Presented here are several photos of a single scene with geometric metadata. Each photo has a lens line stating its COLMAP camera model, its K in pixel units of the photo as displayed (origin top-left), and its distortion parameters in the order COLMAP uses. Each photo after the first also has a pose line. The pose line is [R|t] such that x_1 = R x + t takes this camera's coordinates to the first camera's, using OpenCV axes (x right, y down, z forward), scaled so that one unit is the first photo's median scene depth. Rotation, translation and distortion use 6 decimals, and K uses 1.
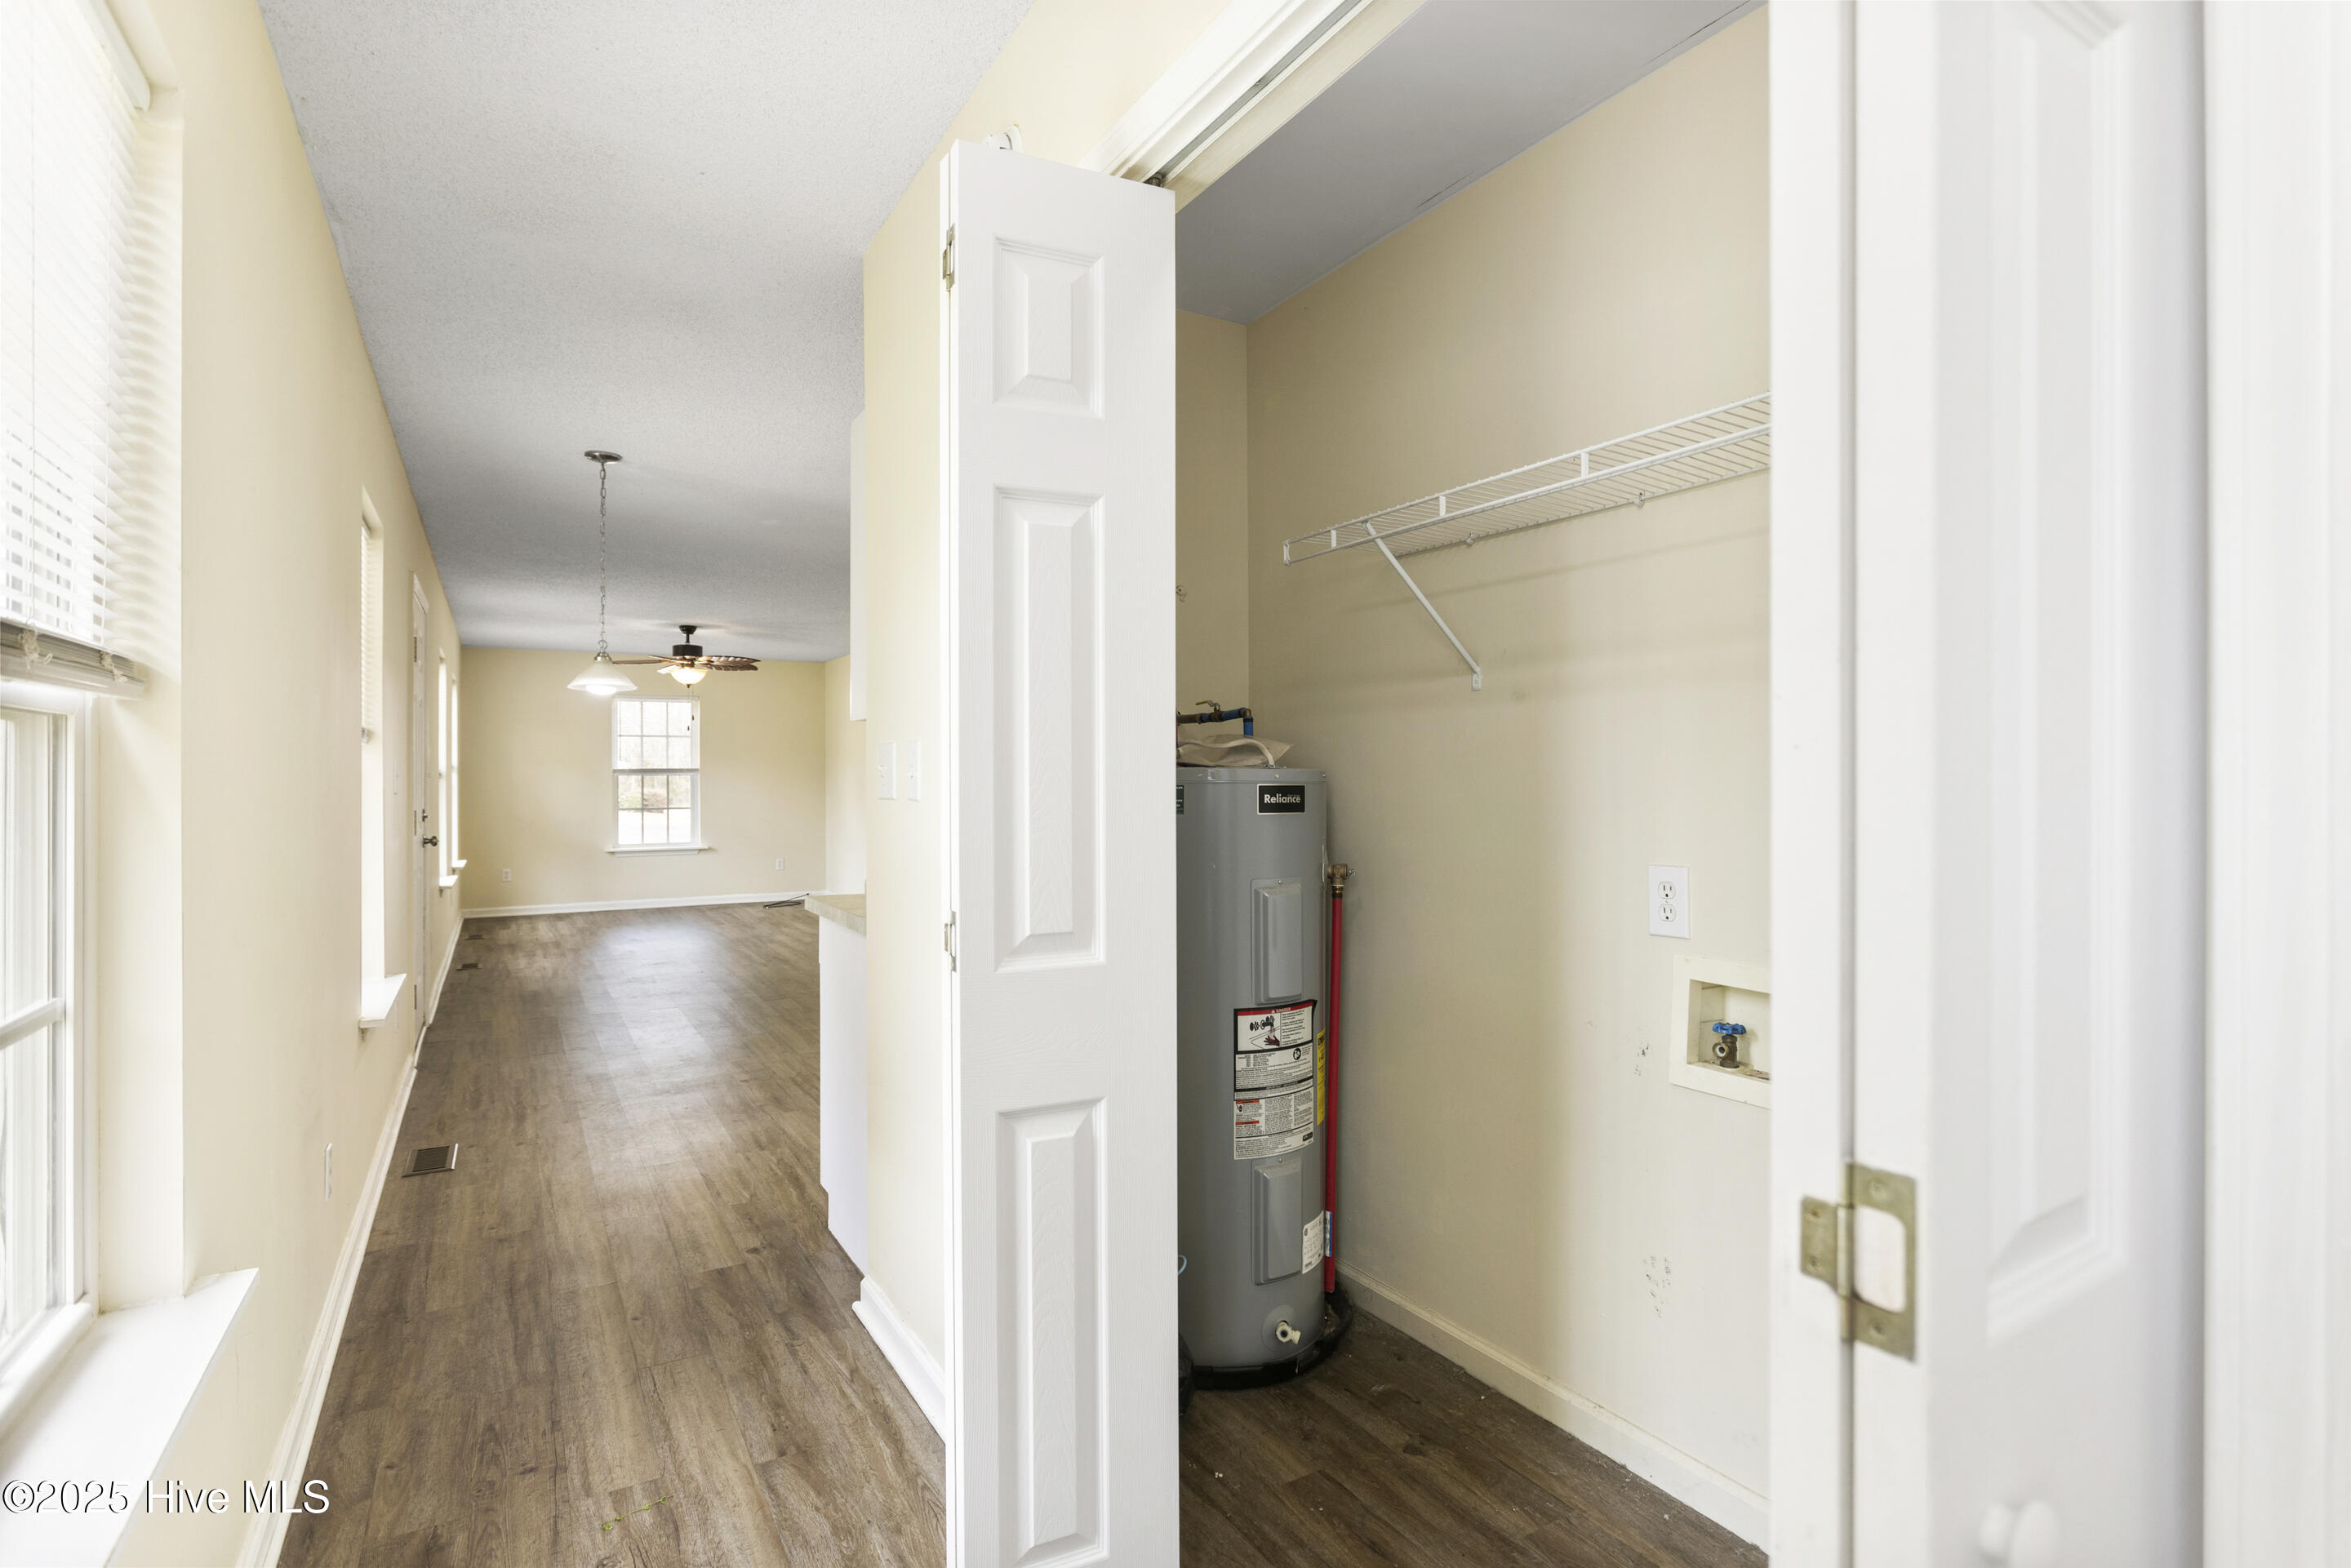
lens RADIAL K [[1131.7, 0, 1158.0], [0, 1131.7, 784.4], [0, 0, 1]] dist [-0.002512, 0.000709]
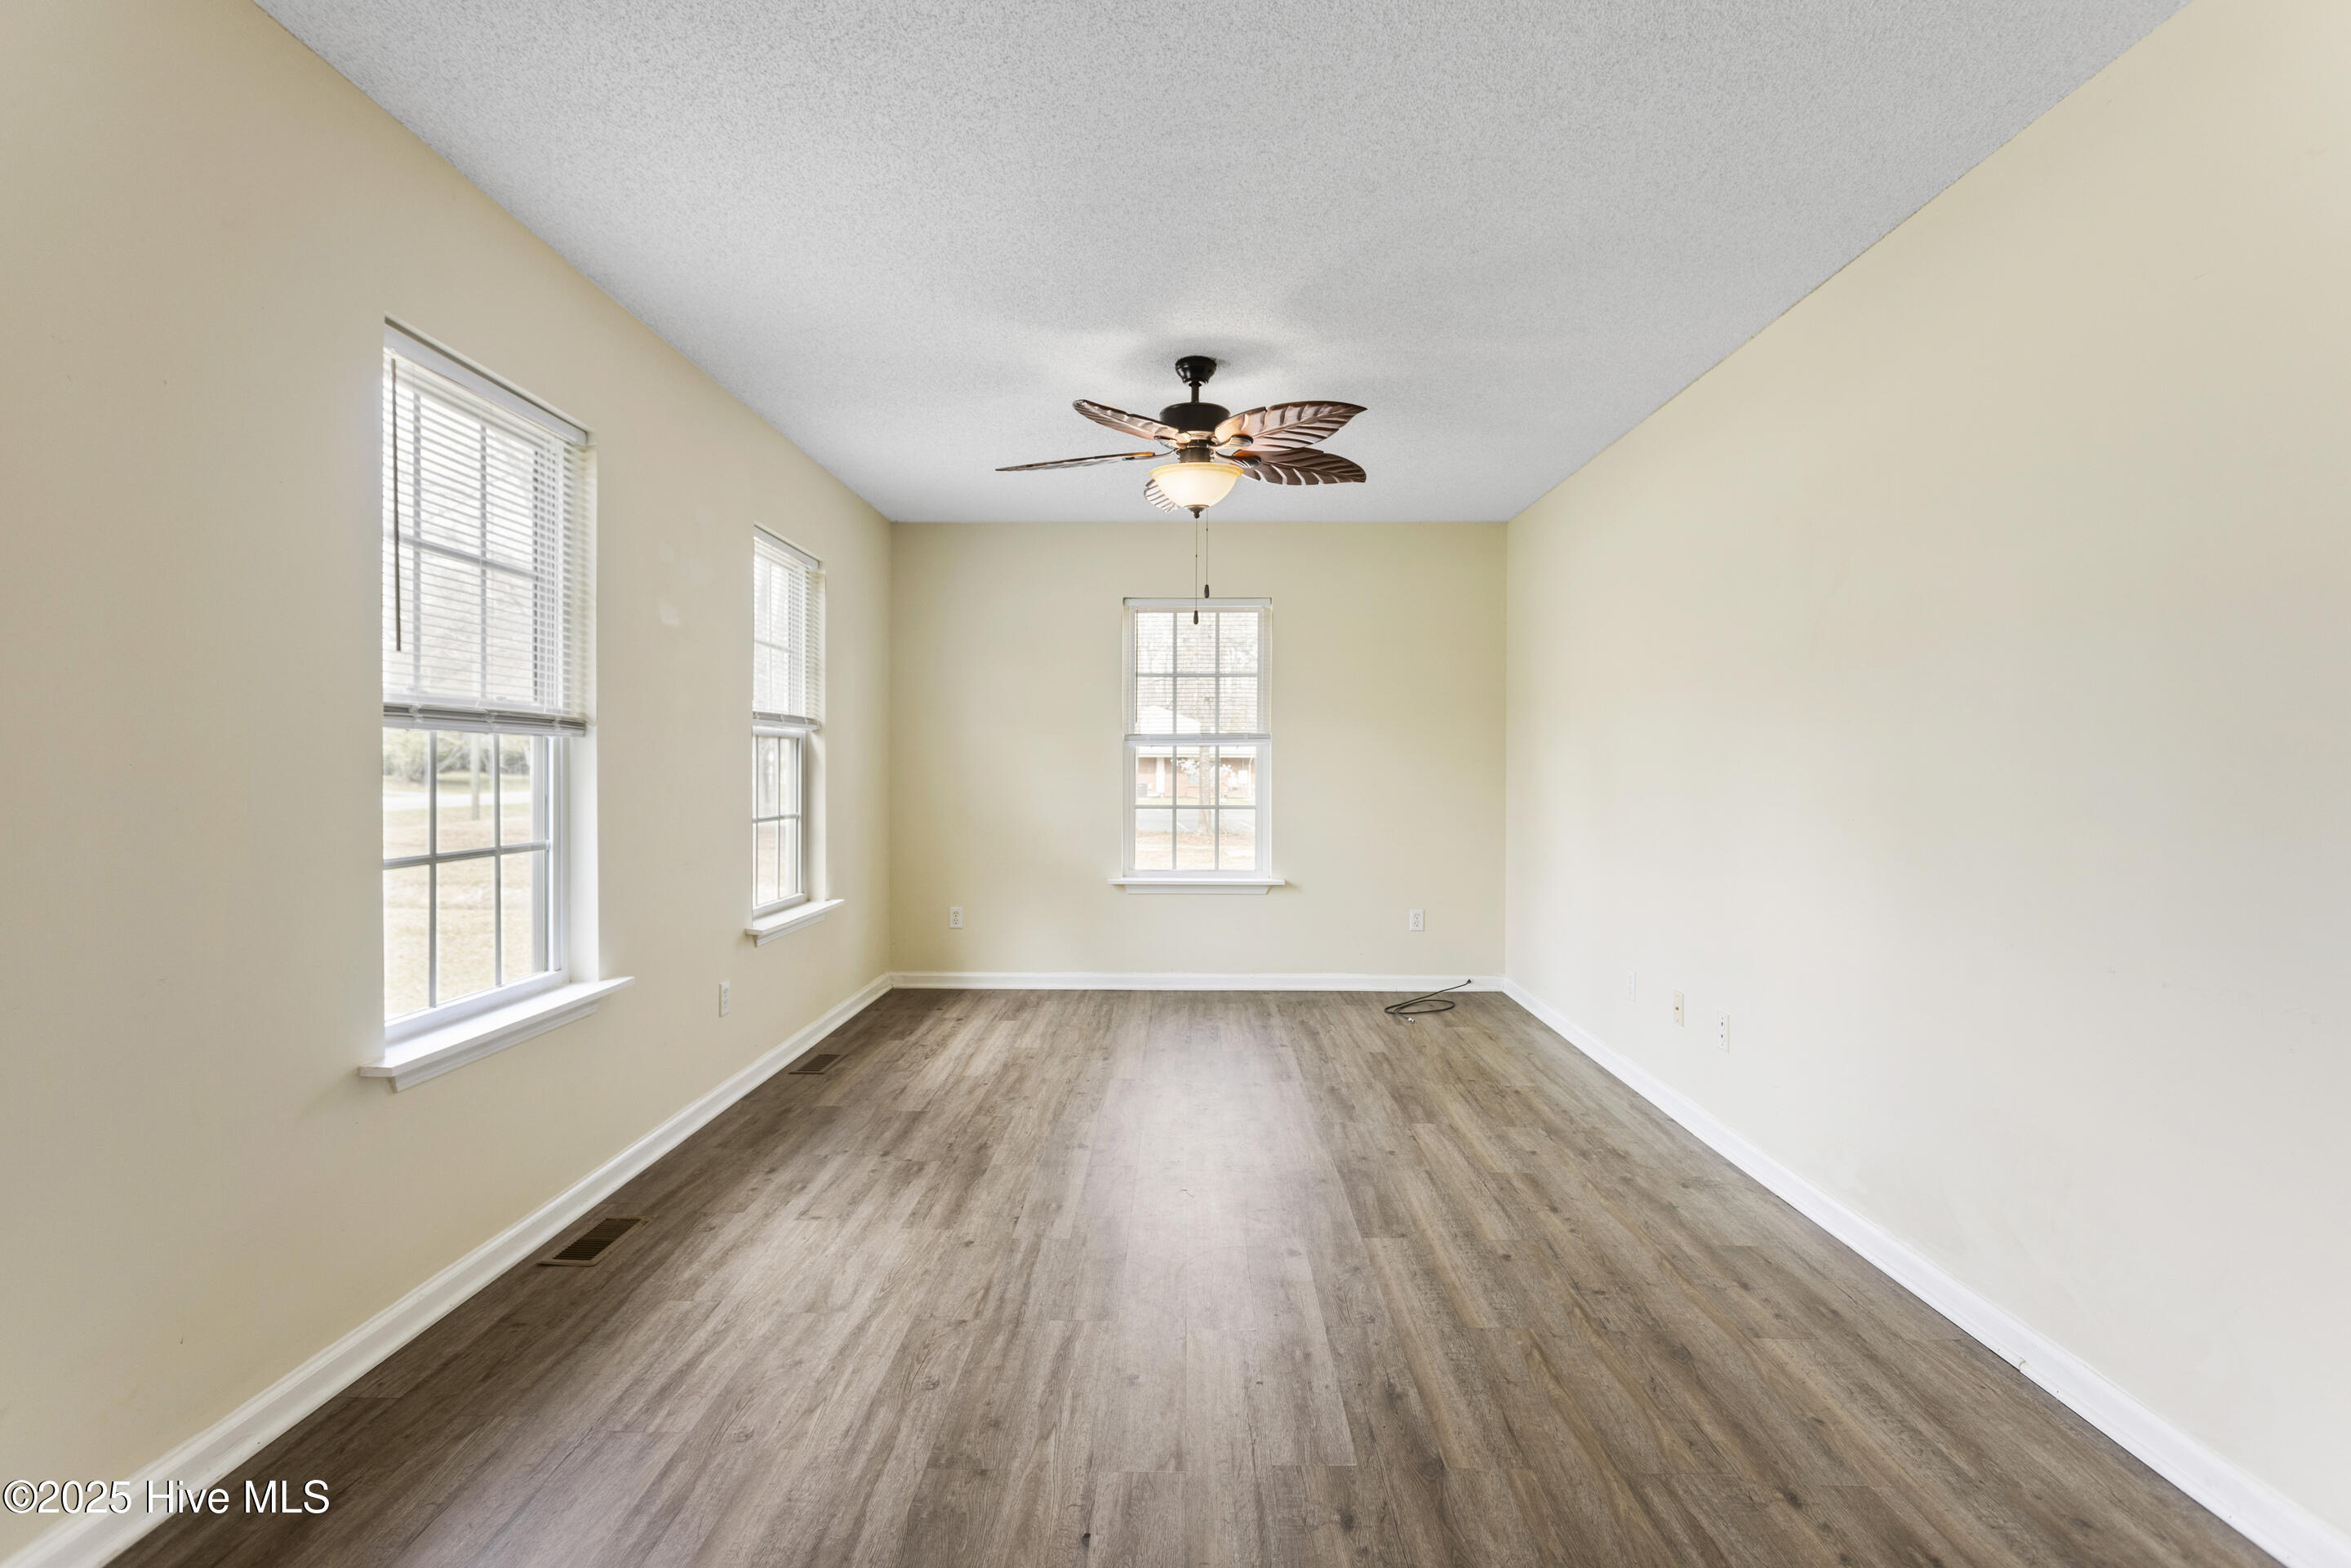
lens RADIAL K [[1108.3, 0, 1174.4], [0, 1108.3, 773.4], [0, 0, 1]] dist [0.003241, 0.001461]
pose [[0.856993, 0.008180, -0.515263, -0.204909], [-0.007360, 0.999966, 0.003635, 0.003981], [0.515275, 0.000677, 0.857025, 0.617643]]
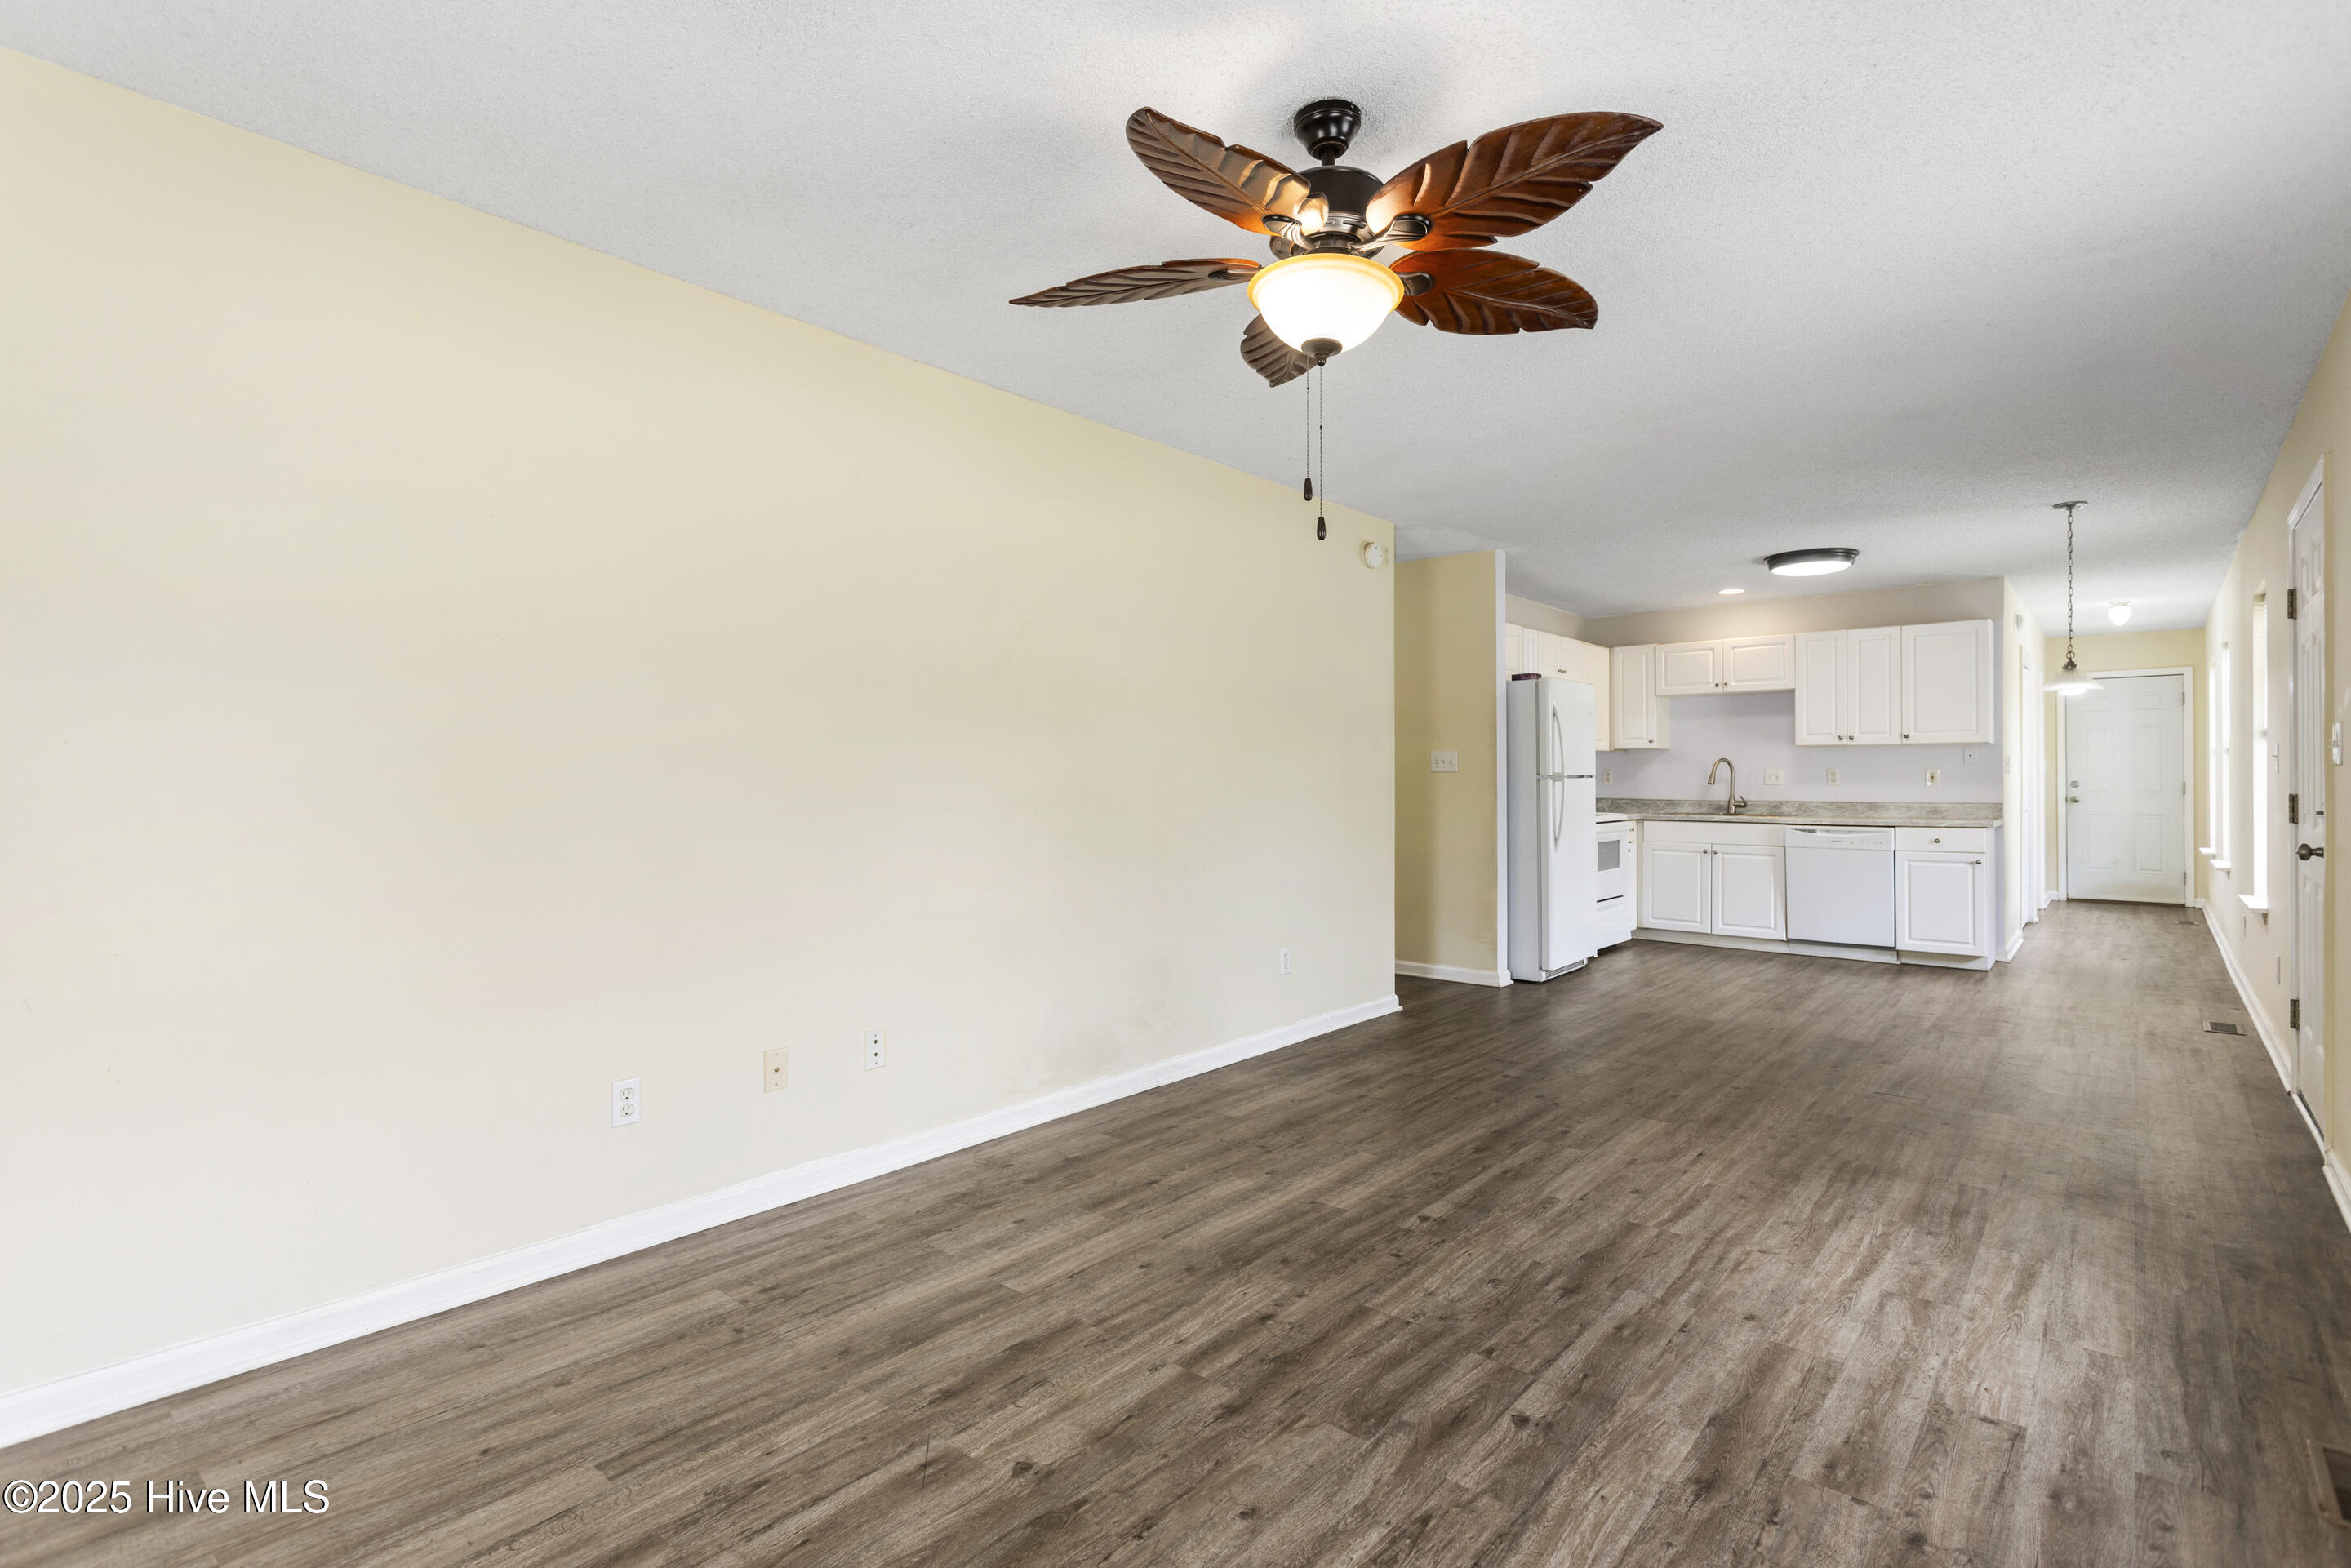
lens RADIAL K [[1108.3, 0, 1174.5], [0, 1108.3, 777.1], [0, 0, 1]] dist [0.003241, 0.001461]
pose [[-0.325688, 0.005370, 0.945462, -0.592010], [0.005361, 0.999978, -0.003832, 0.004648], [-0.945462, 0.003821, -0.325709, 1.039408]]
